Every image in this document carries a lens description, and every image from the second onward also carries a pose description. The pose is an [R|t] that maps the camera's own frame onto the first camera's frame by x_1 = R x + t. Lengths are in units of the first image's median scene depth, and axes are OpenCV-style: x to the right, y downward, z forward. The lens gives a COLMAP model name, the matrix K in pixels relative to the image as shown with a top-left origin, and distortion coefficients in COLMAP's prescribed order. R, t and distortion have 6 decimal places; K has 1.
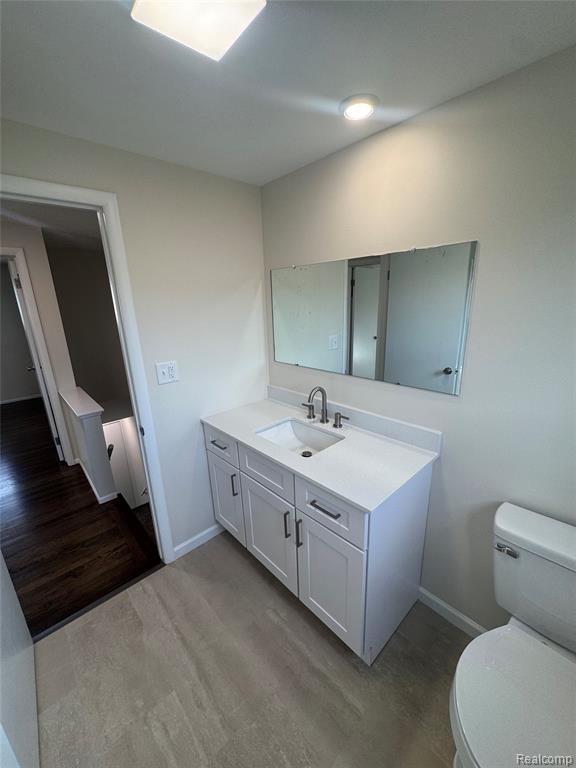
lens RADIAL K [[304.7, 0, 289.2], [0, 304.7, 384.9], [0, 0, 1]] dist [-0.005622, -0.000162]
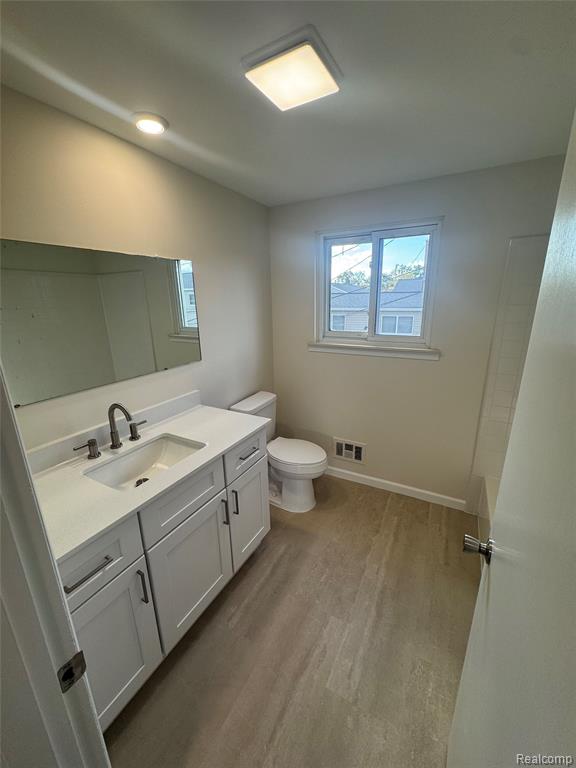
lens RADIAL K [[304.7, 0, 289.2], [0, 304.7, 384.9], [0, 0, 1]] dist [-0.005622, -0.000162]
pose [[-0.317115, -0.225051, 0.921298, -0.894790], [0.278007, 0.906703, 0.317177, -0.189416], [-0.906725, 0.356709, -0.224963, 0.854605]]
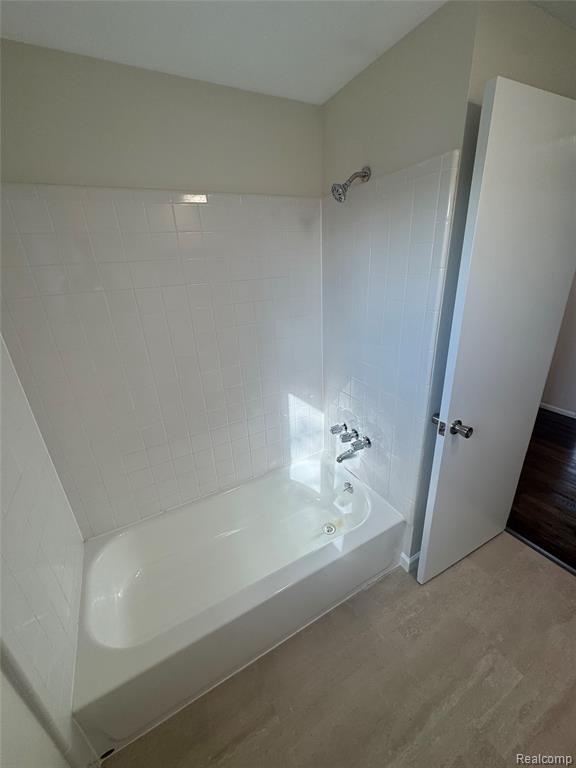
lens RADIAL K [[304.7, 0, 289.2], [0, 304.7, 384.9], [0, 0, 1]] dist [-0.005622, -0.000162]
pose [[-0.239398, 0.389308, -0.889454, 0.236034], [-0.193329, 0.878634, 0.436607, -0.038588], [0.951479, 0.276480, -0.135079, 0.166423]]
